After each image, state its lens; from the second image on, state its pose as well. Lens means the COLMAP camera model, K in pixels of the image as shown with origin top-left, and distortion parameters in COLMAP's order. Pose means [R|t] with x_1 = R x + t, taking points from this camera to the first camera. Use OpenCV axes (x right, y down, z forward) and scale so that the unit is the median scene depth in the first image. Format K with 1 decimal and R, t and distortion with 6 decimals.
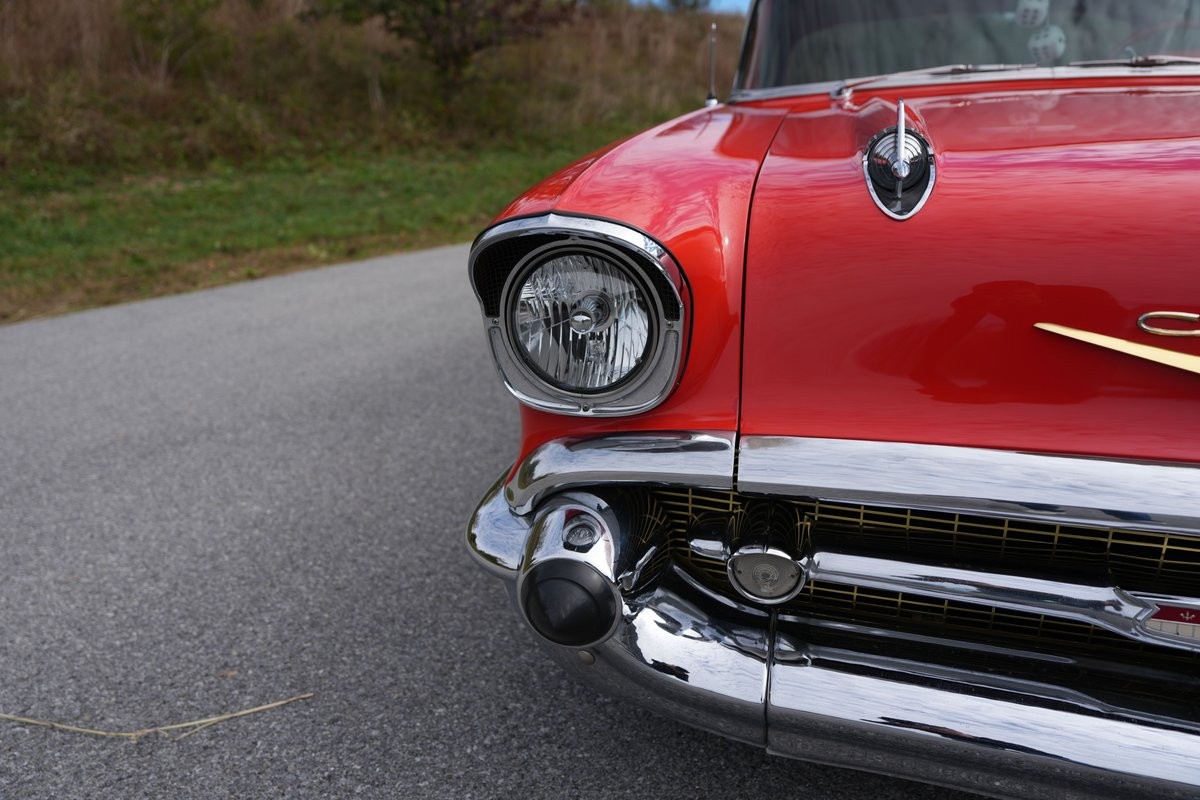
lens RADIAL K [[861.1, 0, 600.0], [0, 861.1, 400.0], [0, 0, 1]] dist [-0.091220, 0.098622]
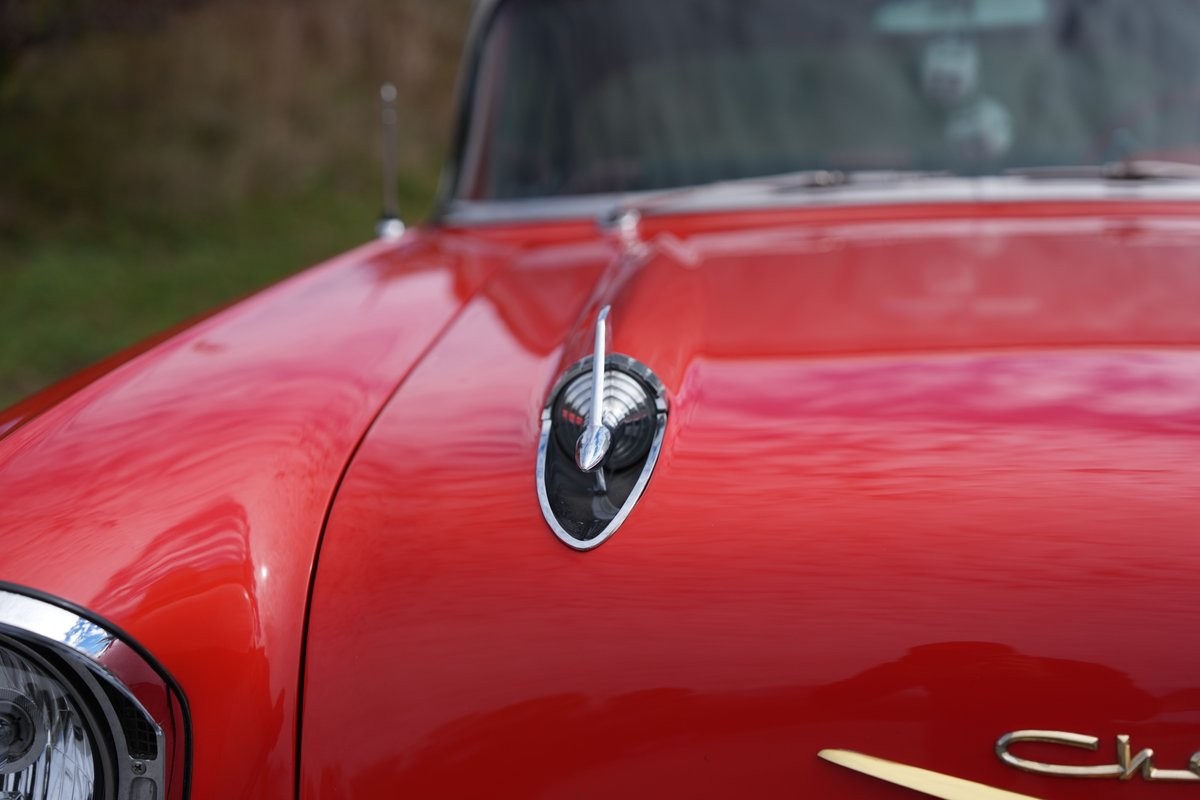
lens RADIAL K [[1655.5, 0, 600.0], [0, 1655.5, 400.0], [0, 0, 1]] dist [0.145093, -0.026265]
pose [[0.984623, -0.007104, 0.174546, 0.027377], [0.039100, 0.982785, -0.180566, -0.017164], [-0.170258, 0.184615, 0.967951, -0.004014]]
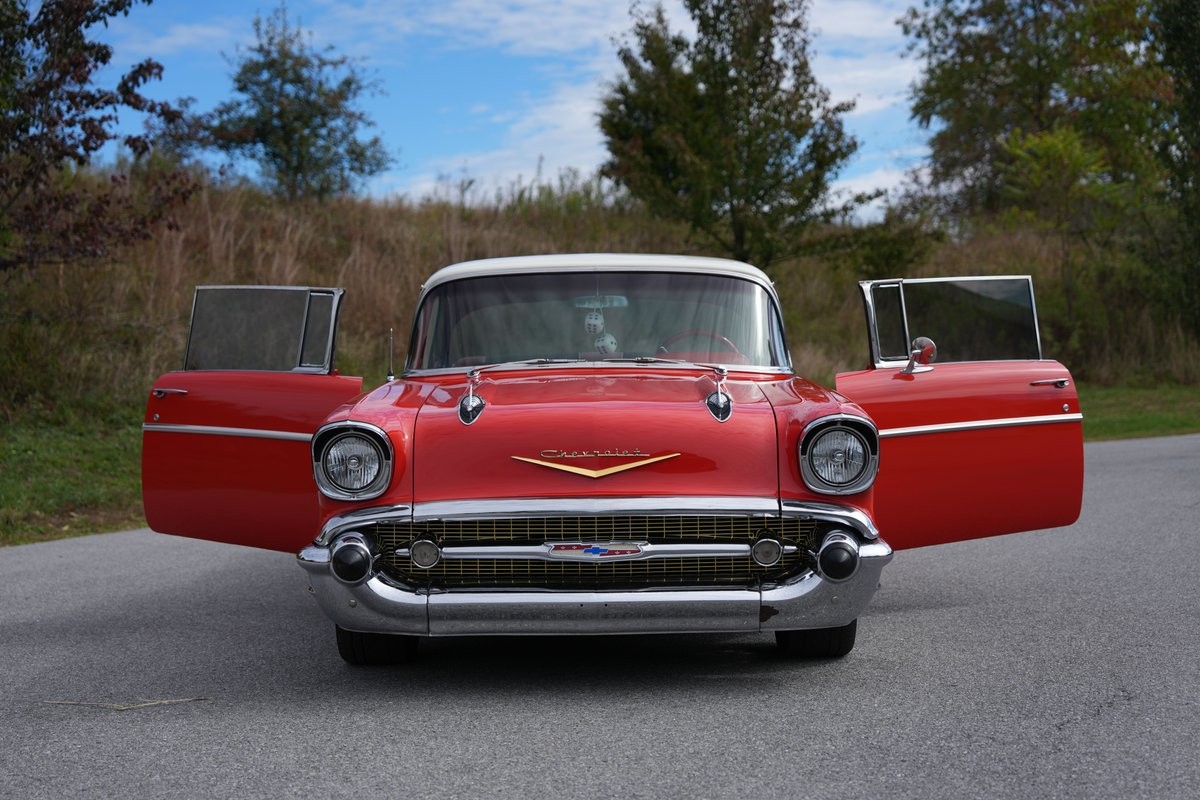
lens RADIAL K [[1875.6, 0, 595.0], [0, 1875.6, 413.2], [0, 0, 1]] dist [0.195999, -0.011737]
pose [[0.968127, 0.014335, 0.250048, -0.117836], [0.060577, 0.955317, -0.289311, 0.233764], [-0.243022, 0.295237, 0.924000, -0.721378]]
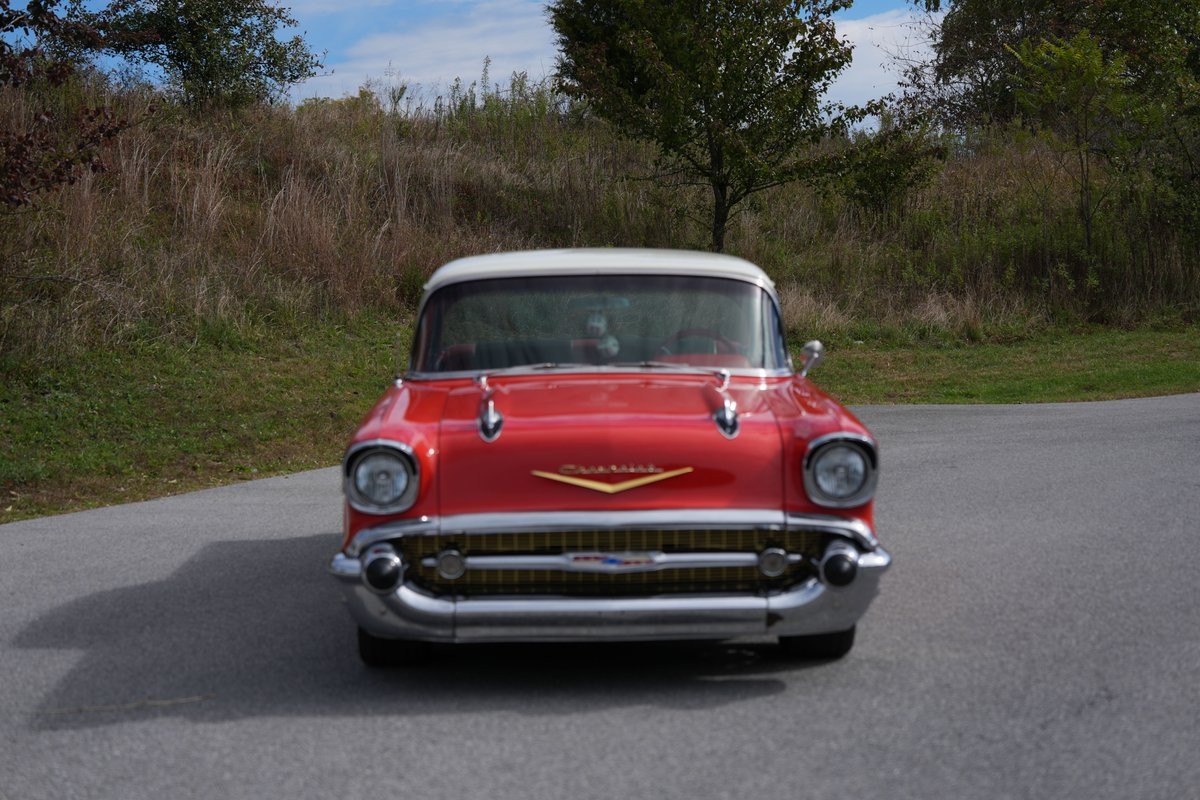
lens RADIAL K [[2228.3, 0, 586.5], [0, 2228.3, 408.6], [0, 0, 1]] dist [0.277173, -0.169541]
pose [[0.962152, 0.005079, 0.272465, -0.214281], [0.067722, 0.964005, -0.257115, 0.252729], [-0.263964, 0.265836, 0.927176, -0.941472]]
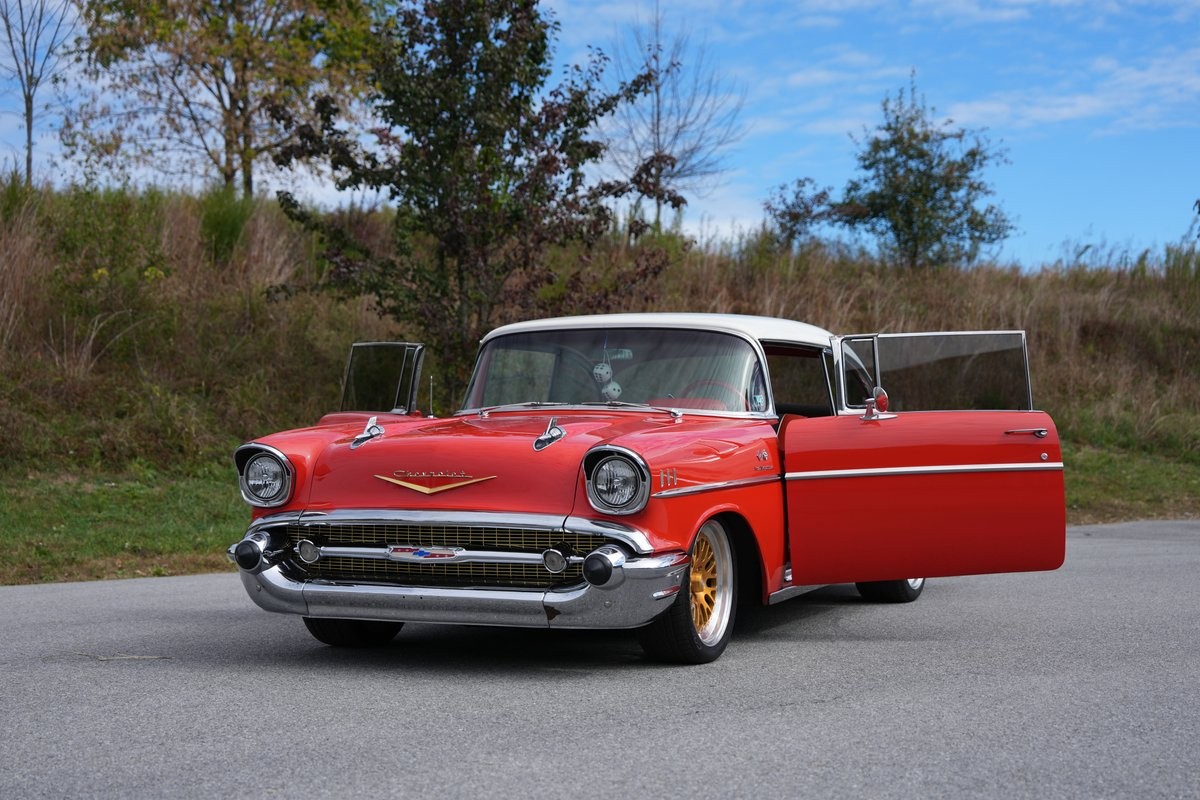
lens RADIAL K [[1875.6, 0, 595.0], [0, 1875.6, 413.2], [0, 0, 1]] dist [0.195999, -0.011737]
pose [[0.985908, 0.035890, -0.163392, 0.384997], [-0.087236, 0.943701, -0.319089, 0.301102], [0.142741, 0.328846, 0.933534, -0.910090]]
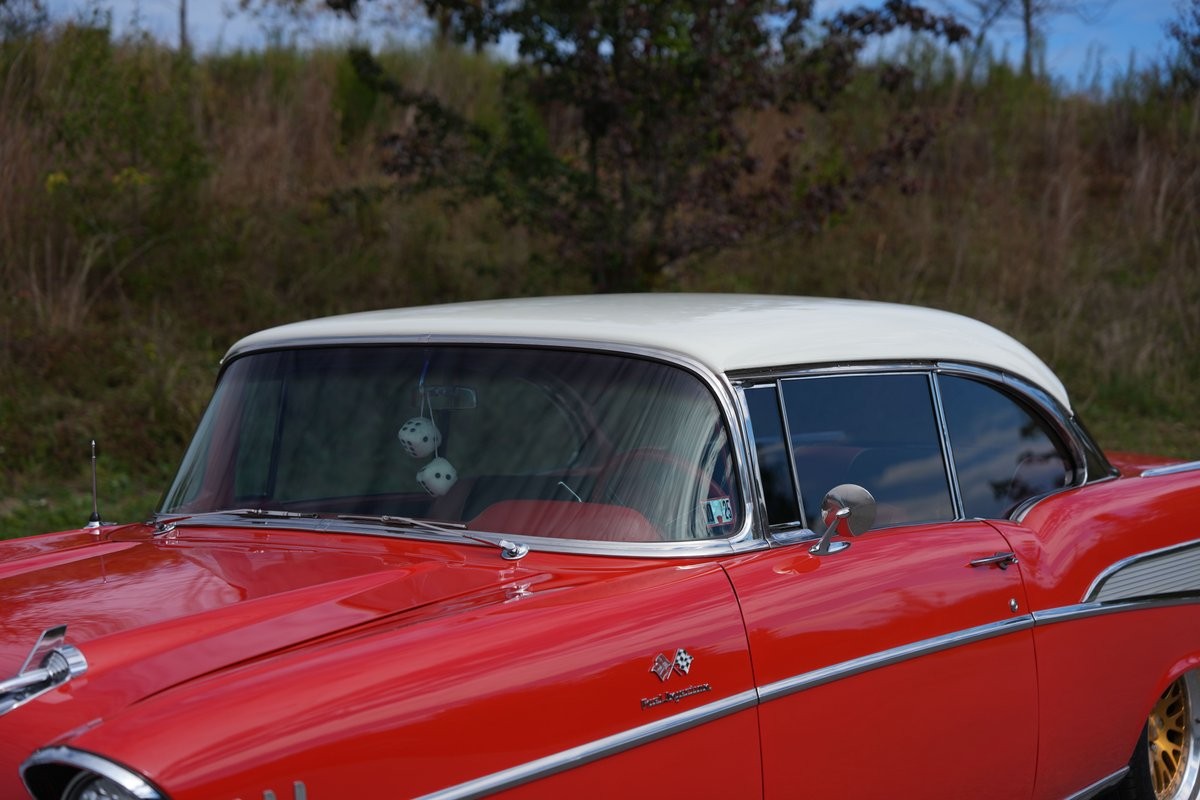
lens RADIAL K [[2228.3, 0, 586.5], [0, 2228.3, 408.6], [0, 0, 1]] dist [0.277173, -0.169541]
pose [[0.936929, 0.037704, -0.347480, 0.484353], [-0.131176, 0.959425, -0.249593, 0.016693], [0.323971, 0.279432, 0.903859, -0.332513]]
